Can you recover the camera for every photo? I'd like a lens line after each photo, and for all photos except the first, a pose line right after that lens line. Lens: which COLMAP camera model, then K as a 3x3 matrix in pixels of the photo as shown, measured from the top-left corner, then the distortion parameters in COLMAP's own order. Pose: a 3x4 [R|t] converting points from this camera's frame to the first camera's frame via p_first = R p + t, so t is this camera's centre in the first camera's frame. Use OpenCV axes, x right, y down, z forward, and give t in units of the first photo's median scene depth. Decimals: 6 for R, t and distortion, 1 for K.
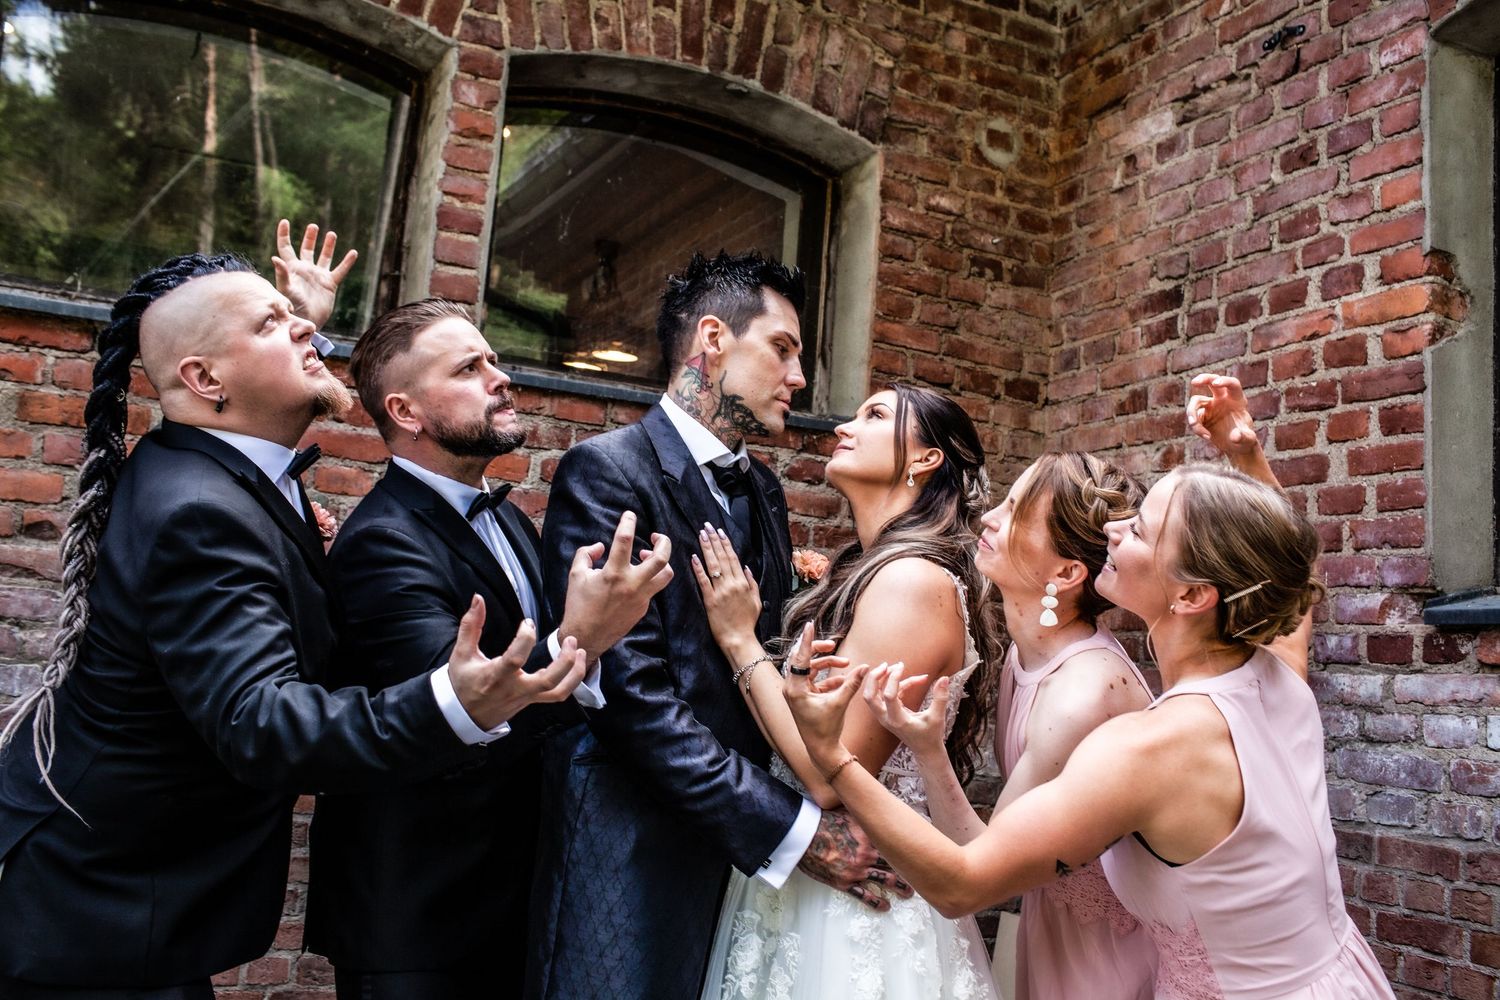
lens RADIAL K [[1457.9, 0, 750.0], [0, 1457.9, 500.0], [0, 0, 1]] dist [-0.099853, 0.140899]
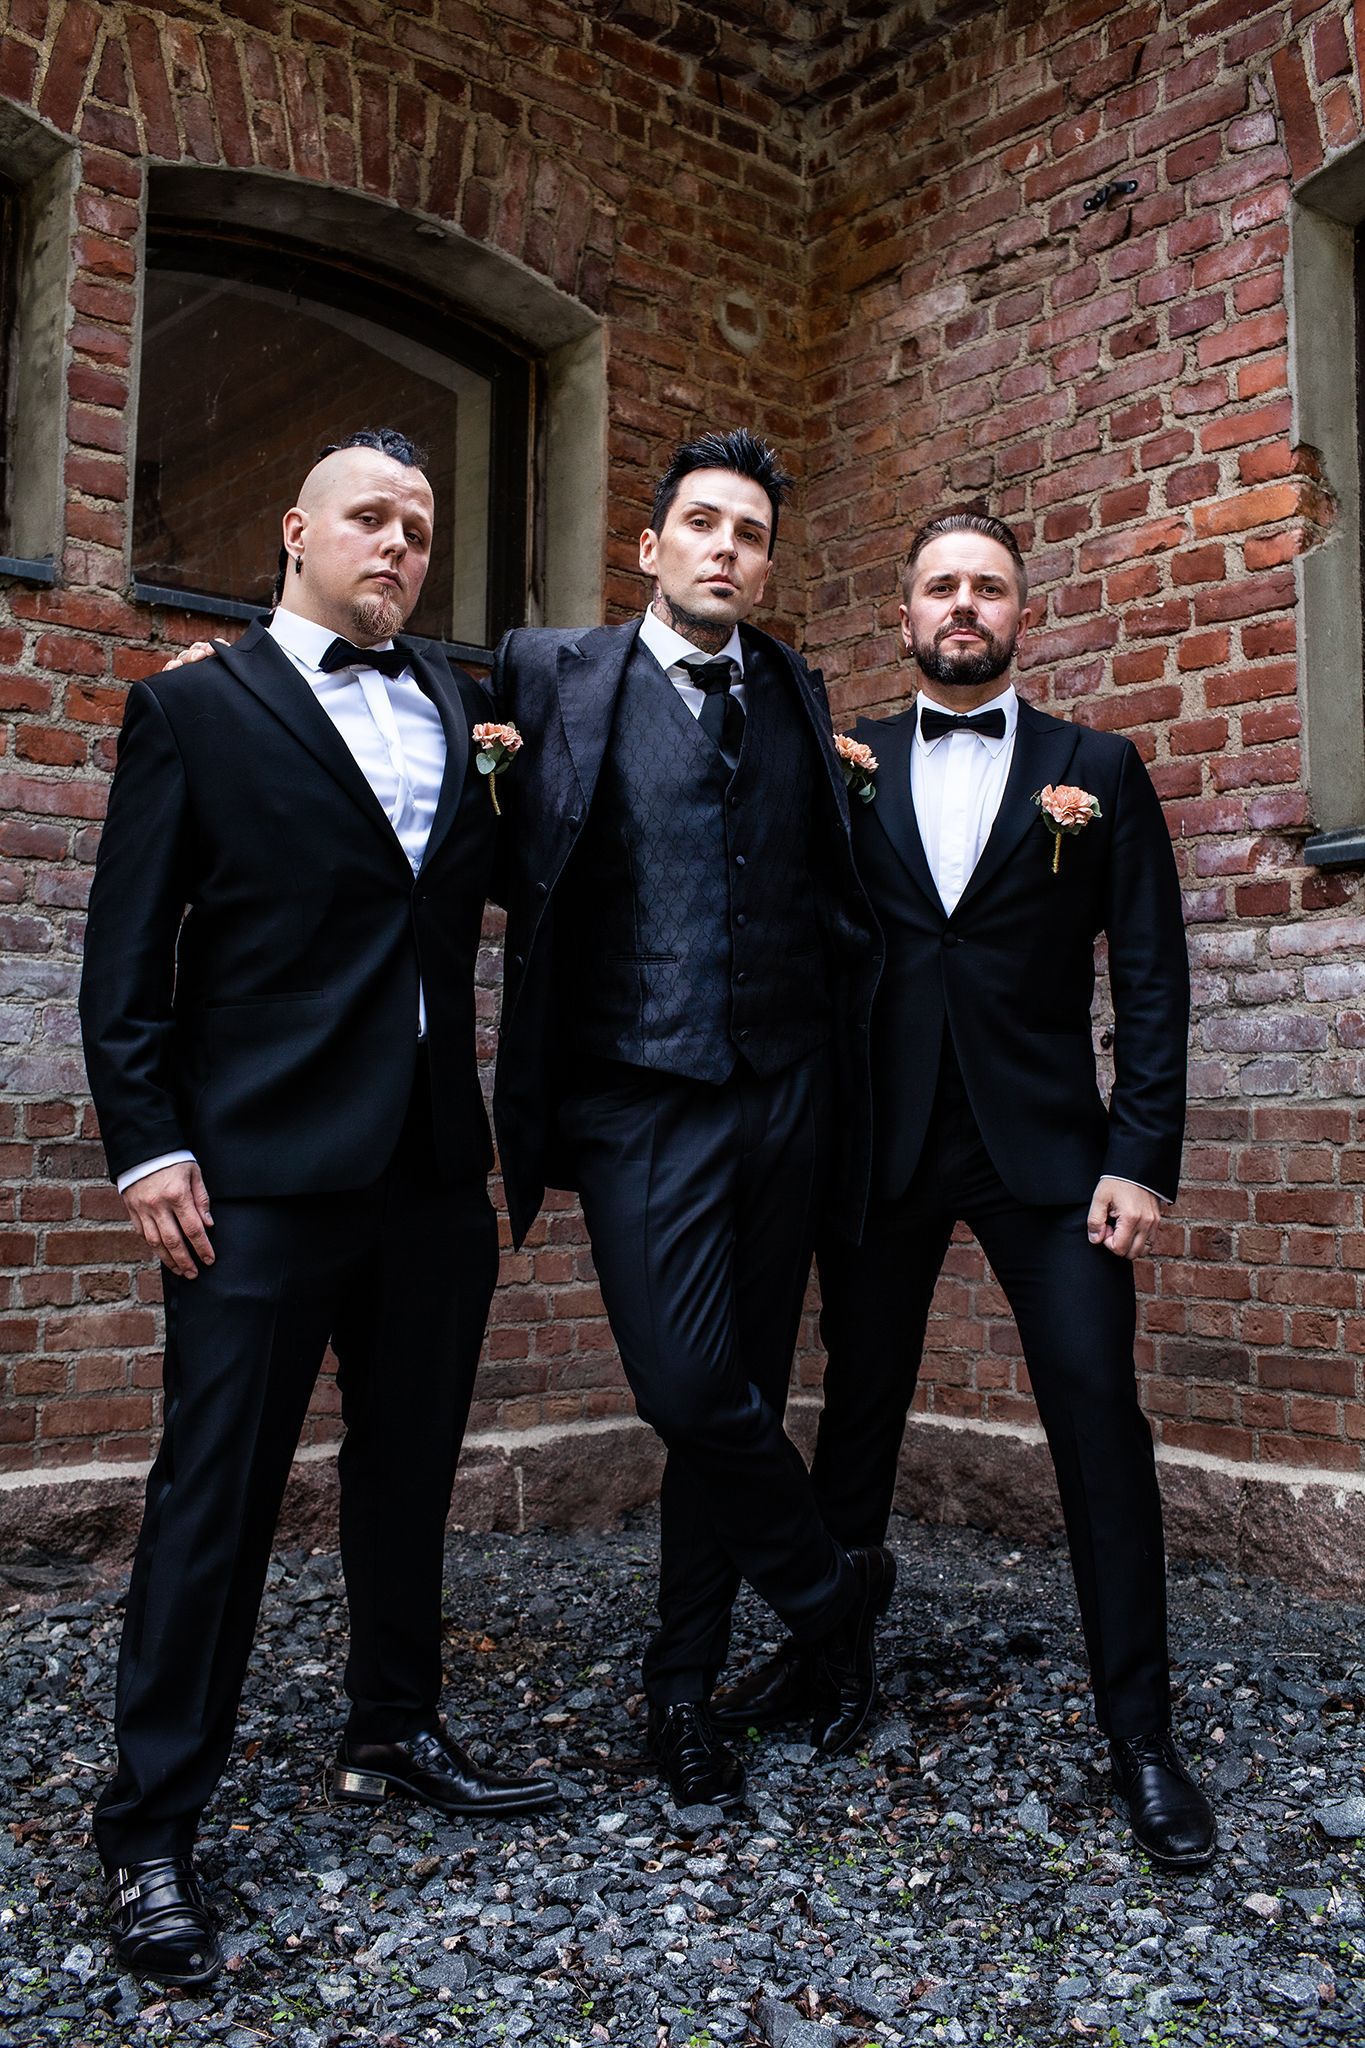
lens RADIAL K [[1978.3, 0, 682.5], [0, 1978.3, 1024.0], [0, 0, 1]] dist [-0.100576, 0.134990]
pose [[0.967283, -0.047023, 0.249306, -0.173429], [0.028323, 0.996545, 0.078075, 0.063913], [-0.252116, -0.068459, 0.965273, -0.069758]]
